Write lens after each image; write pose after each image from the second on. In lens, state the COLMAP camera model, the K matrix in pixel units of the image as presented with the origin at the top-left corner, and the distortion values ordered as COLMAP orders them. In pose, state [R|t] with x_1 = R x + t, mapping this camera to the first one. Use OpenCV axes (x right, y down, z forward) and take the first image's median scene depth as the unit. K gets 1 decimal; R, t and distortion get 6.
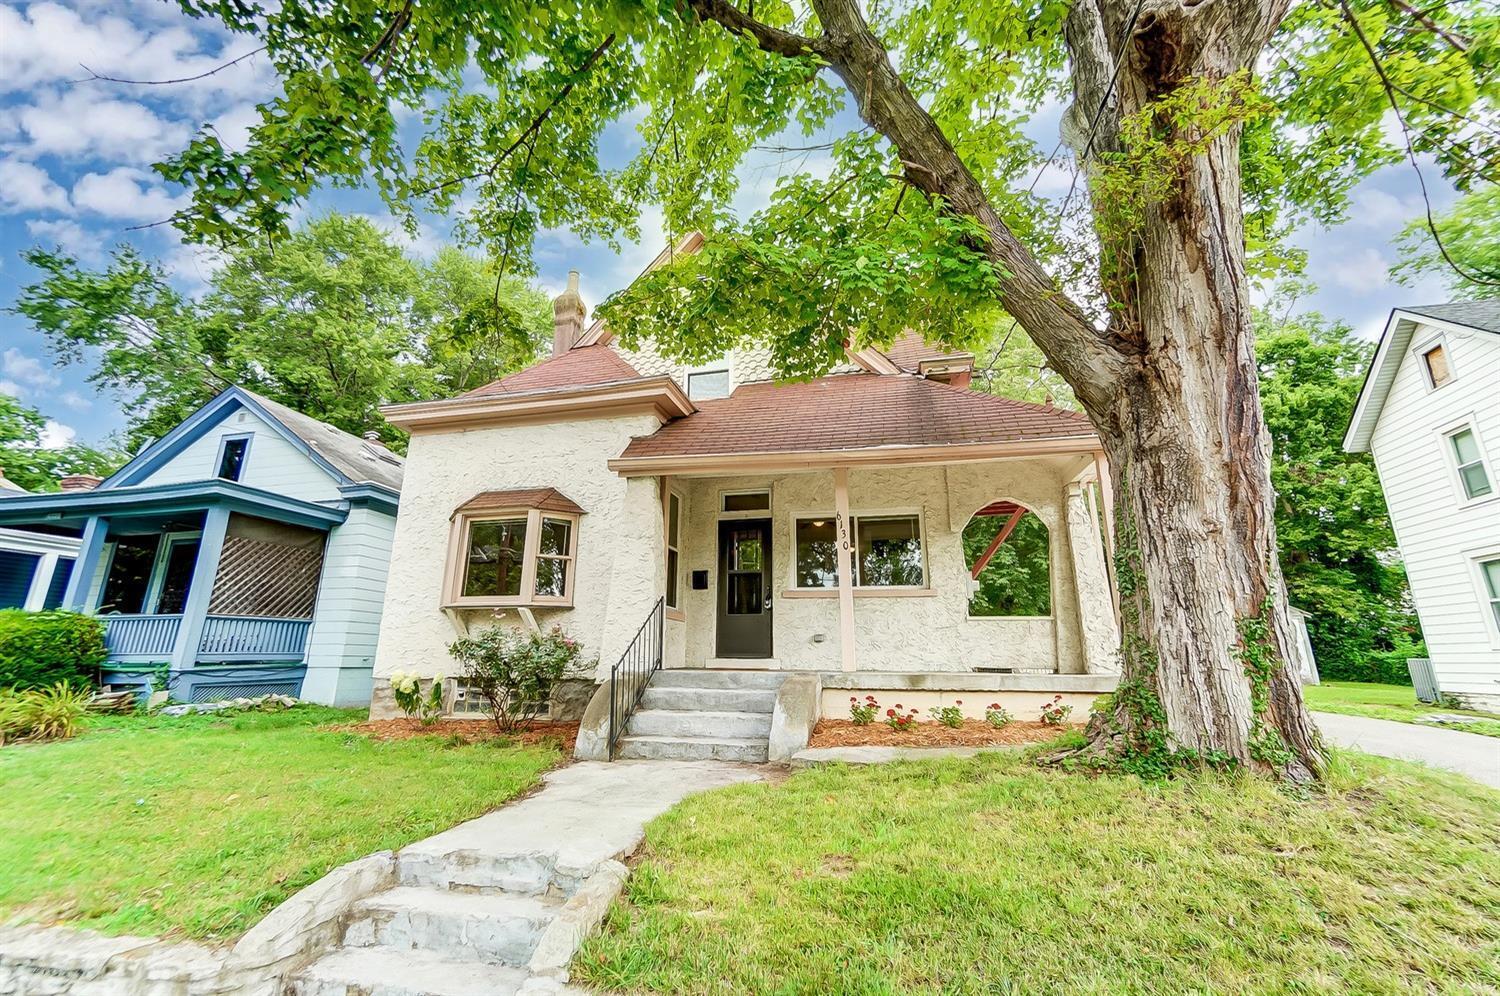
lens RADIAL K [[662.5, 0, 749.7], [0, 662.5, 483.8], [0, 0, 1]] dist [-0.004085, 0.008967]
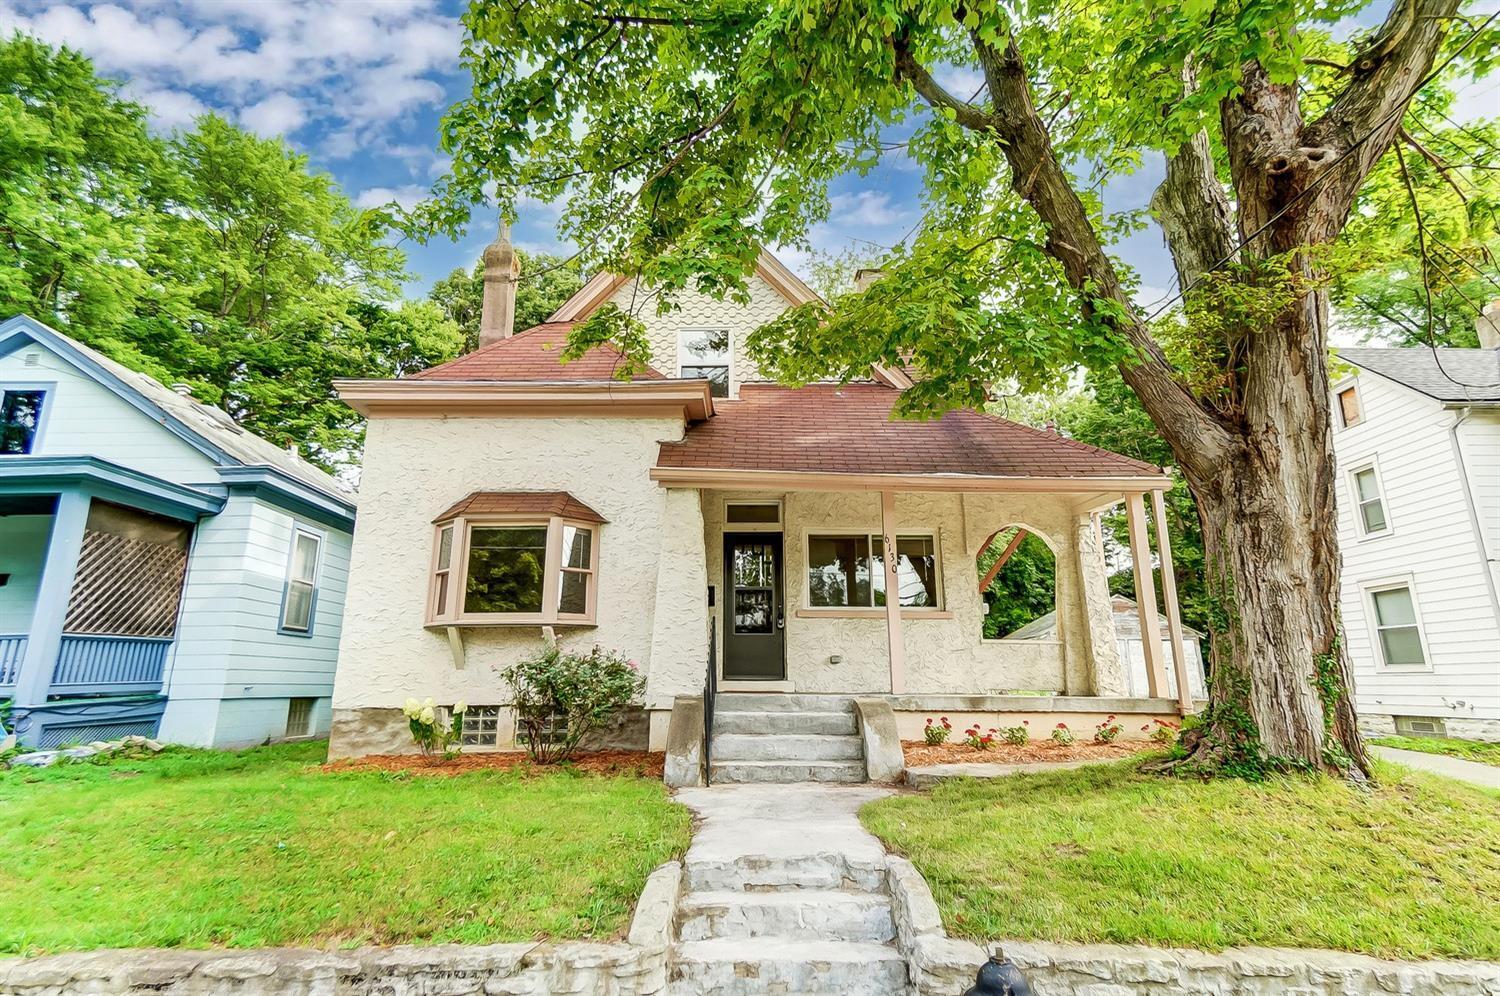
lens RADIAL K [[822.8, 0, 750.3], [0, 822.8, 481.8], [0, 0, 1]] dist [0.058517, -0.003944]
pose [[0.970829, 0.051347, 0.234210, -0.455658], [-0.057100, 0.998209, 0.017843, -0.060389], [-0.232874, -0.030696, 0.972022, -0.201917]]
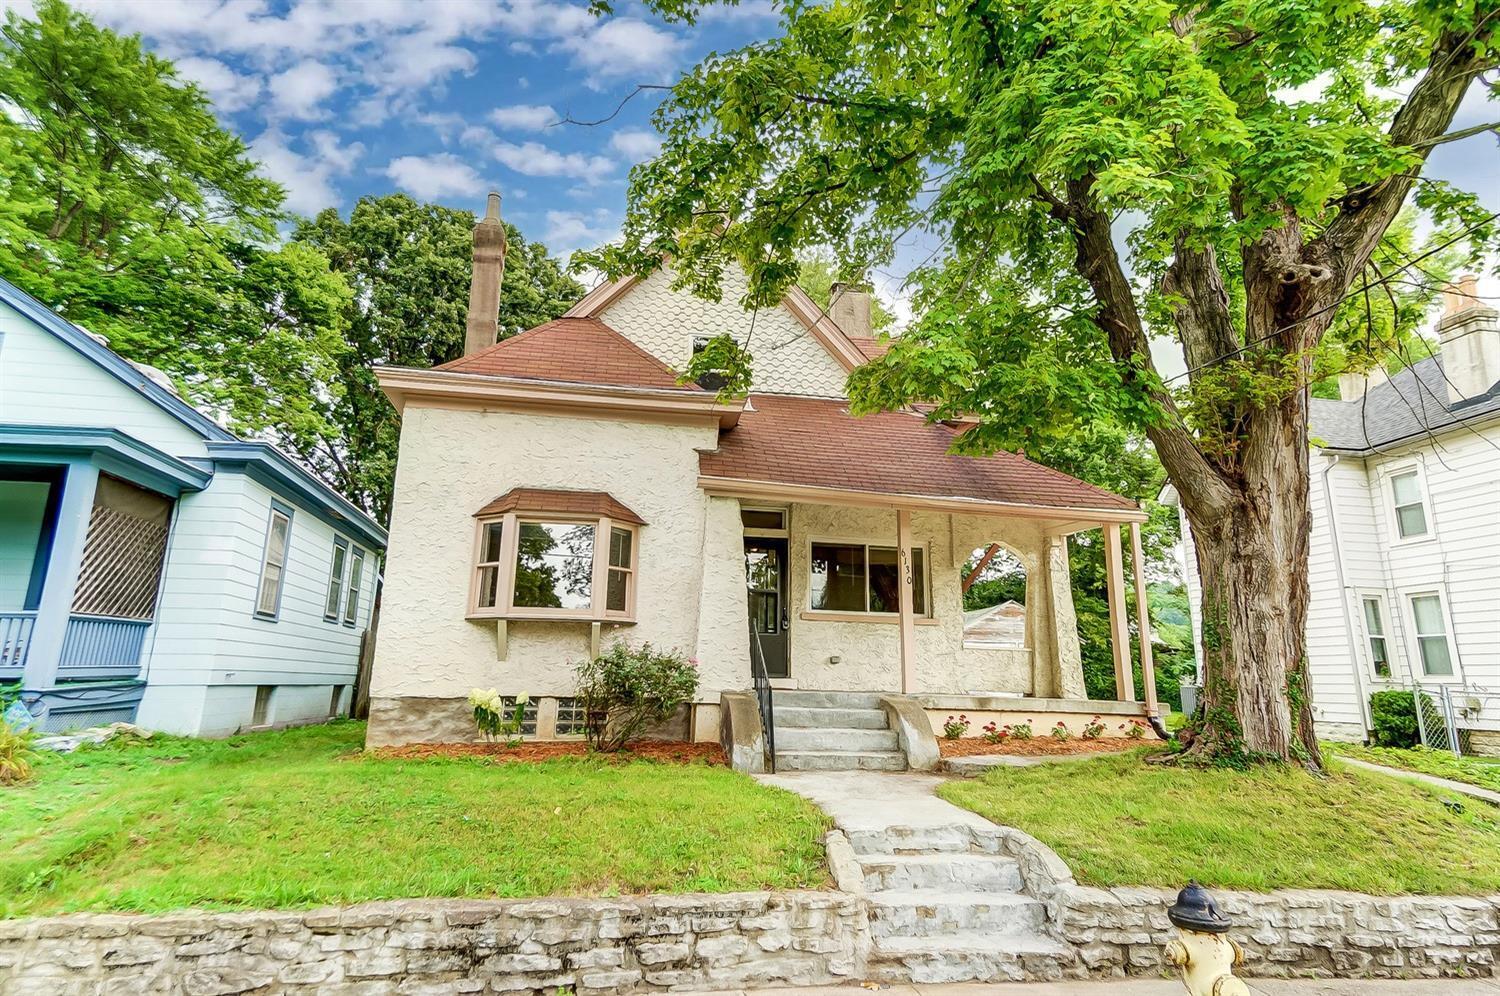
lens RADIAL K [[873.5, 0, 753.0], [0, 873.5, 483.3], [0, 0, 1]] dist [0.077098, -0.006924]
pose [[0.912657, 0.102645, 0.395628, -0.856899], [-0.121965, 0.992246, 0.023921, -0.088873], [-0.390105, -0.070085, 0.918099, -0.291277]]
